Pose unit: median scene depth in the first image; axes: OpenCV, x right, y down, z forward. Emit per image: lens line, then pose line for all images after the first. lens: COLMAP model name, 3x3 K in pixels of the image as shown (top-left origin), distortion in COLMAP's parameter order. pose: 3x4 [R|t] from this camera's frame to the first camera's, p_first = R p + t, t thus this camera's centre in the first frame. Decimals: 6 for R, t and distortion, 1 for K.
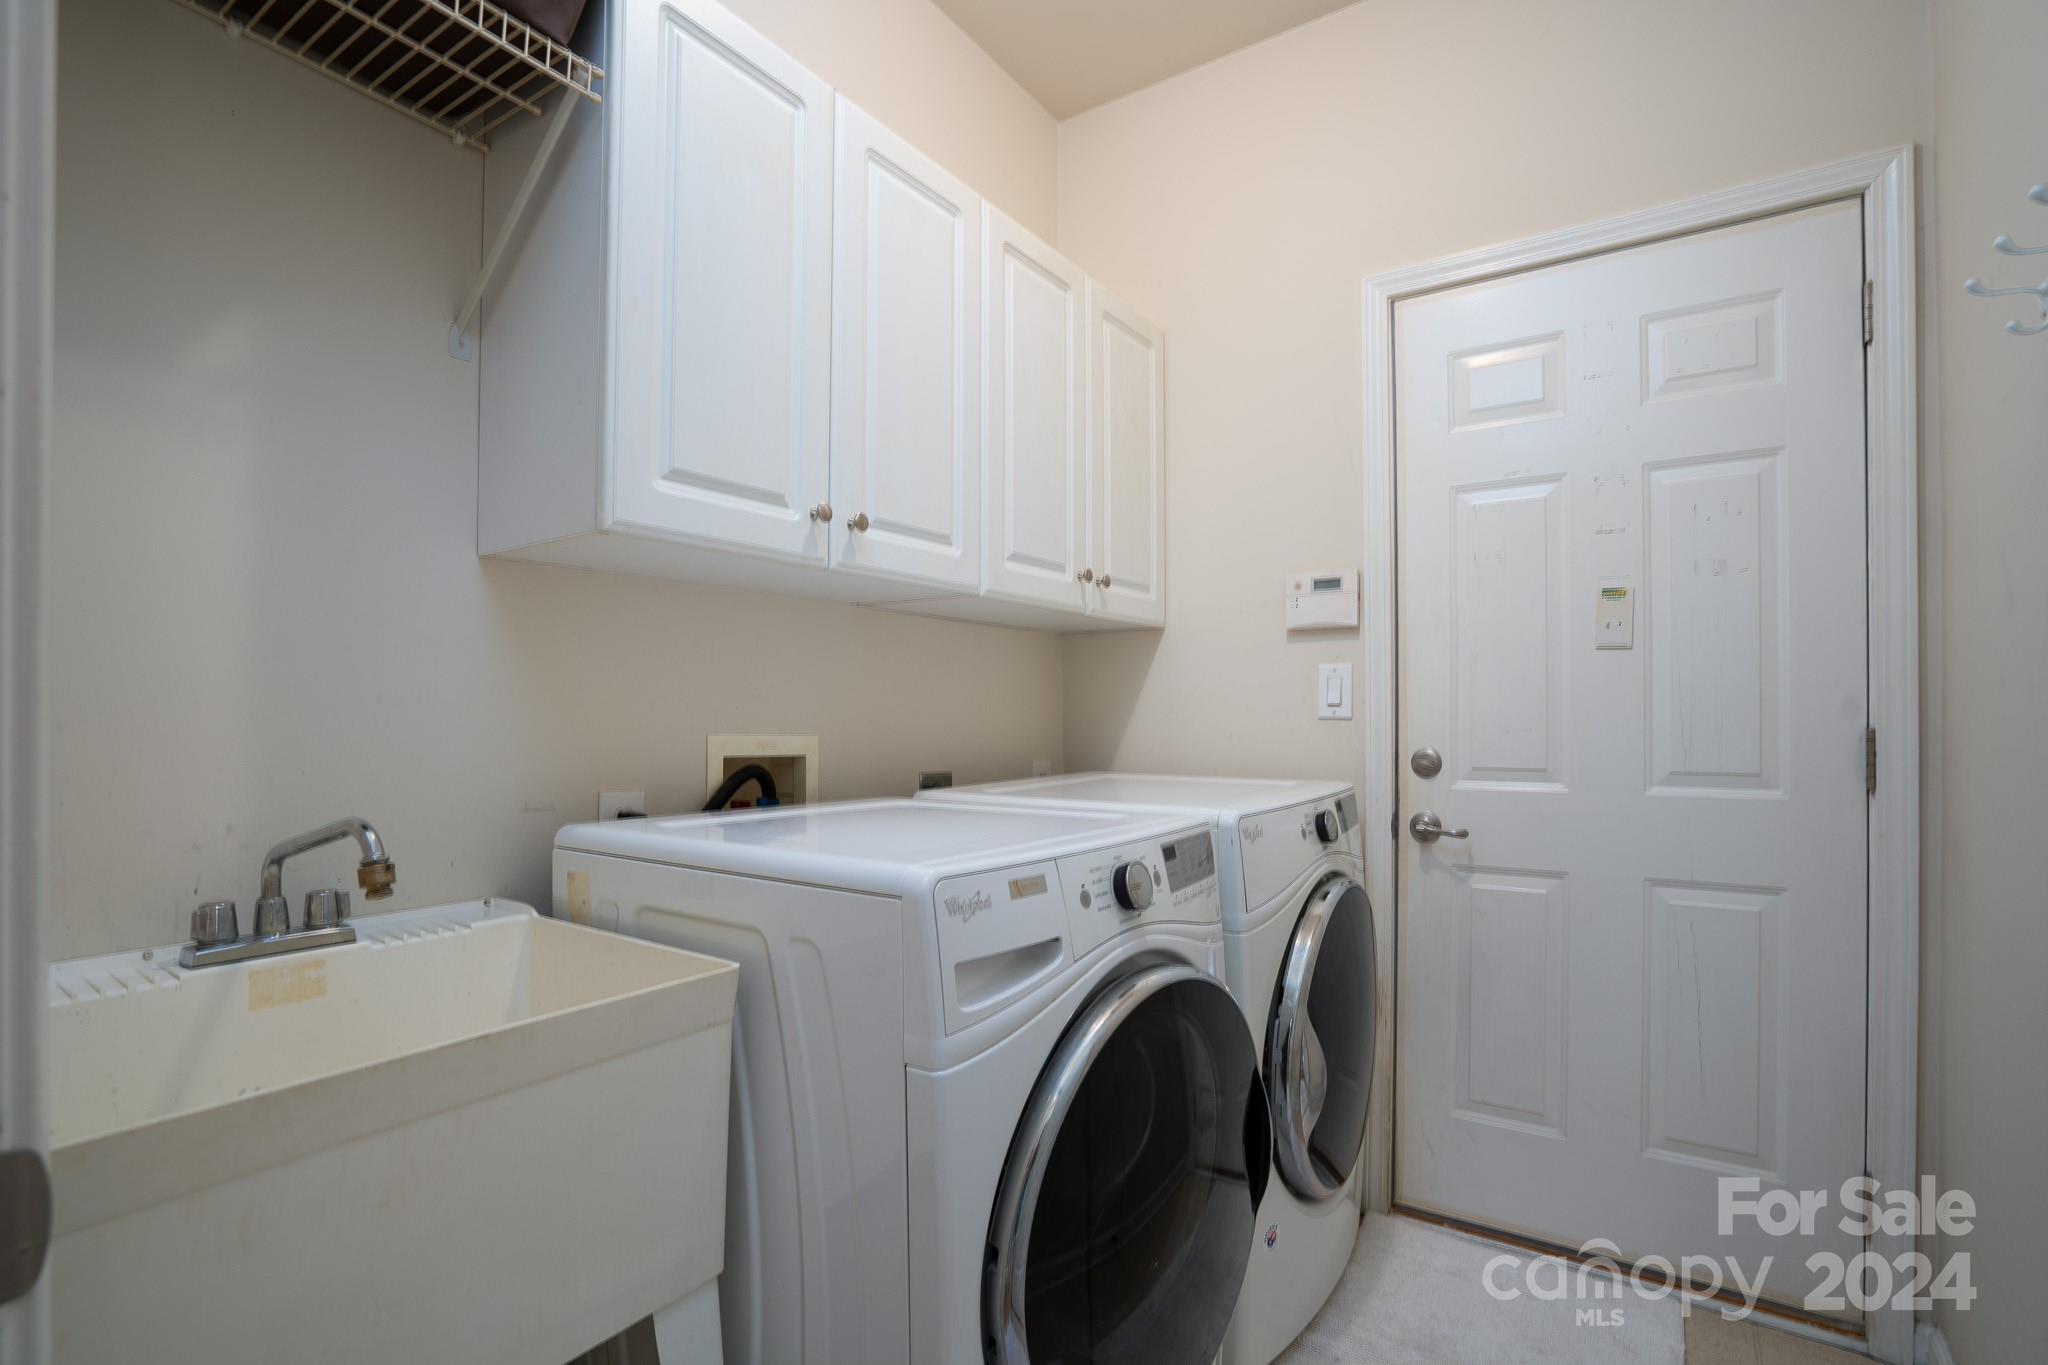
lens RADIAL K [[954.6, 0, 1017.5], [0, 954.6, 697.2], [0, 0, 1]] dist [-0.045805, 0.013427]
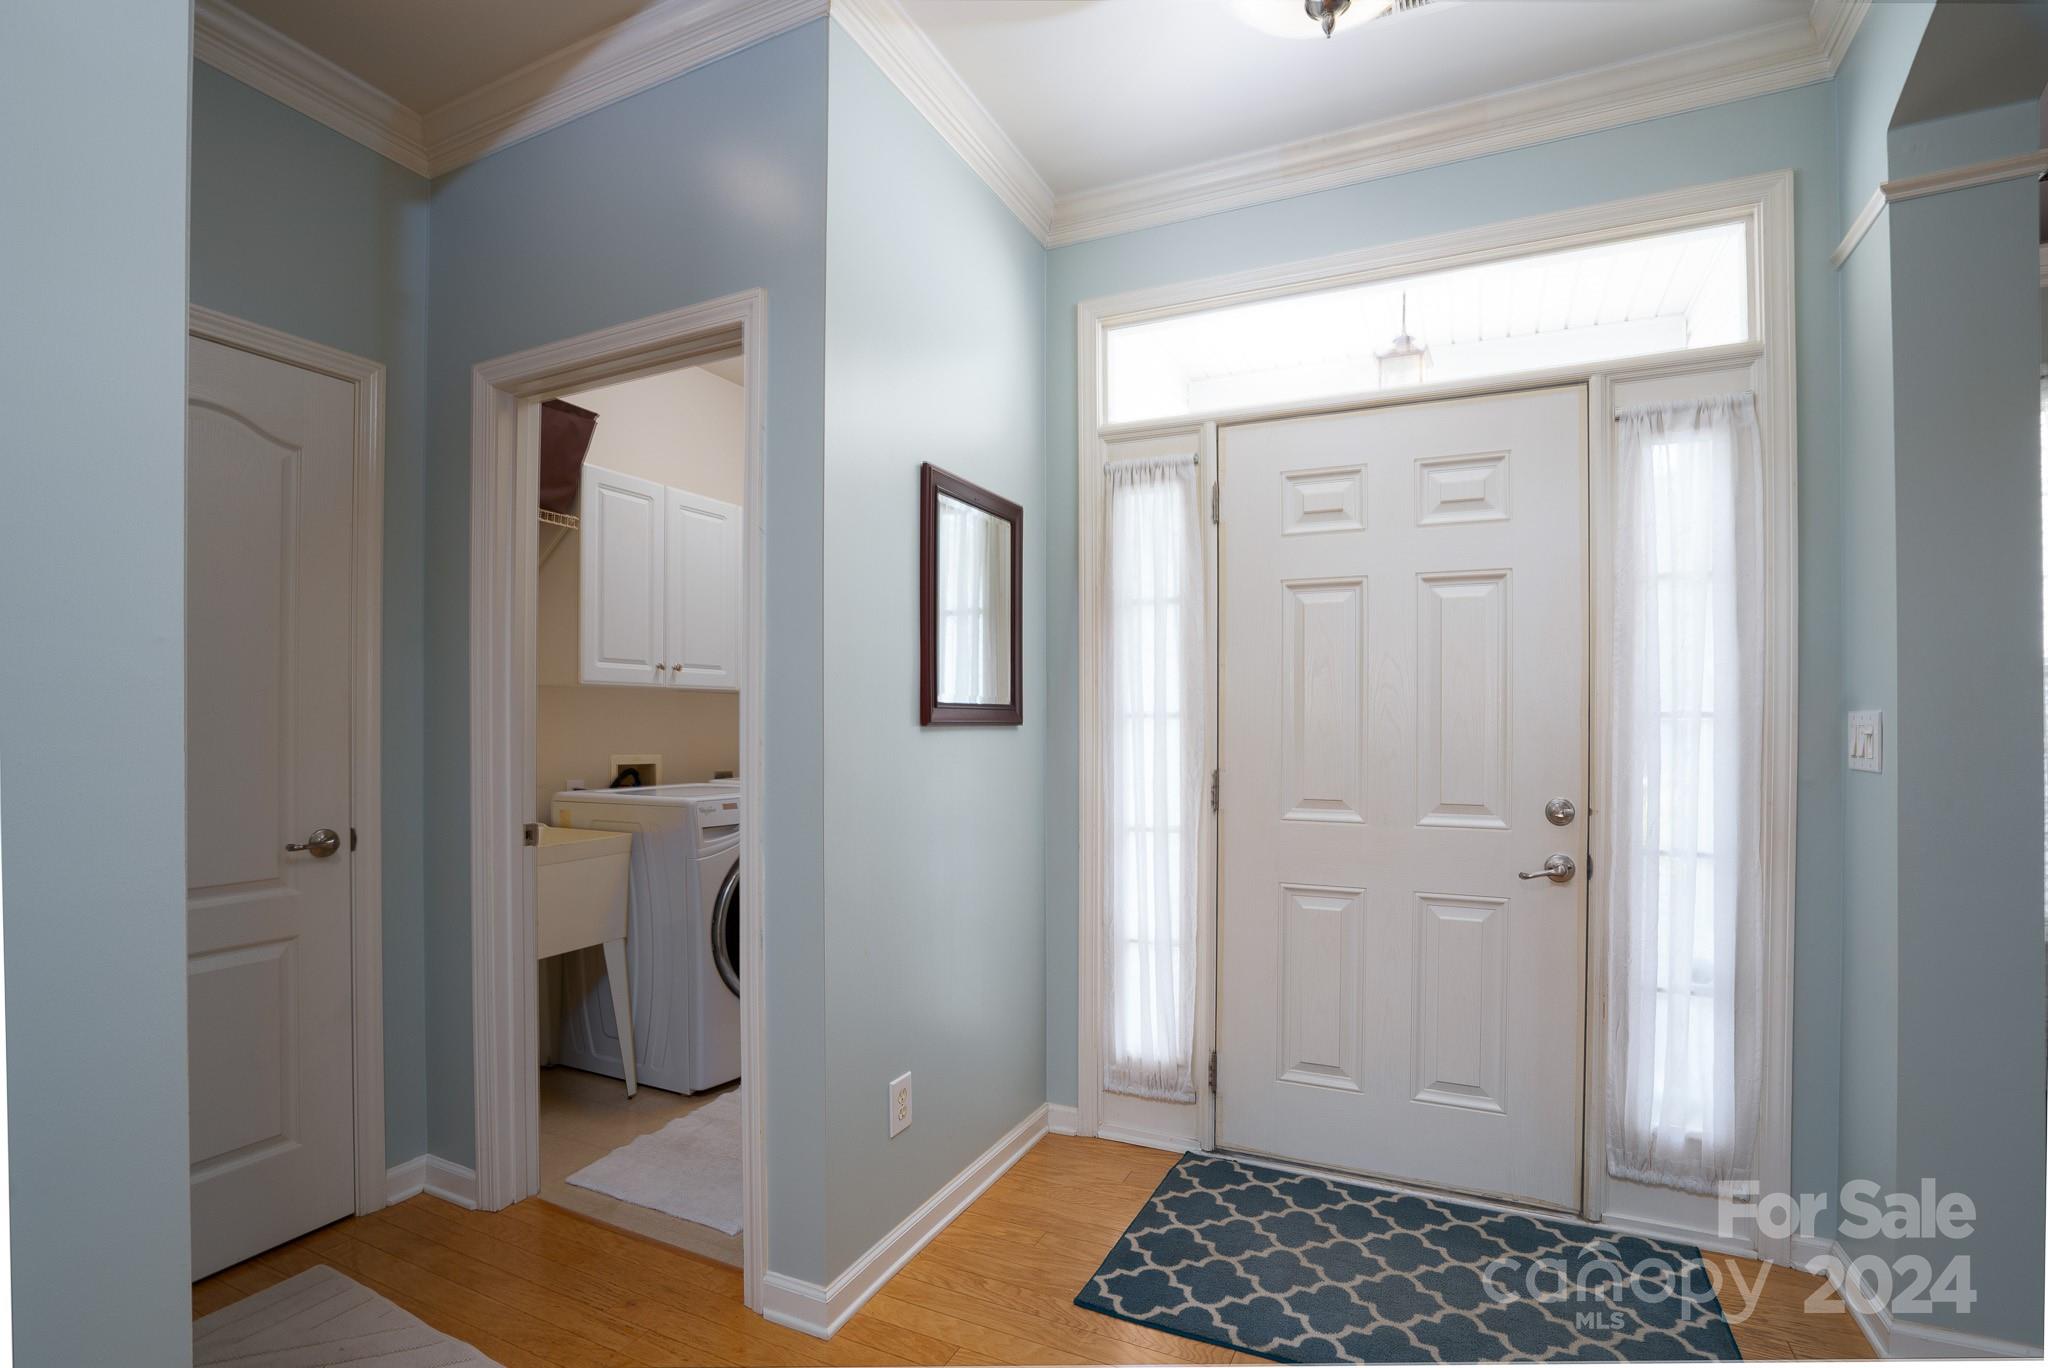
lens RADIAL K [[954.6, 0, 1036.2], [0, 954.6, 689.0], [0, 0, 1]] dist [-0.045805, 0.013427]
pose [[0.987066, -0.004032, 0.160262, 0.357896], [0.005505, 0.999947, -0.008752, -0.104427], [-0.160218, 0.009521, 0.987036, -1.571708]]
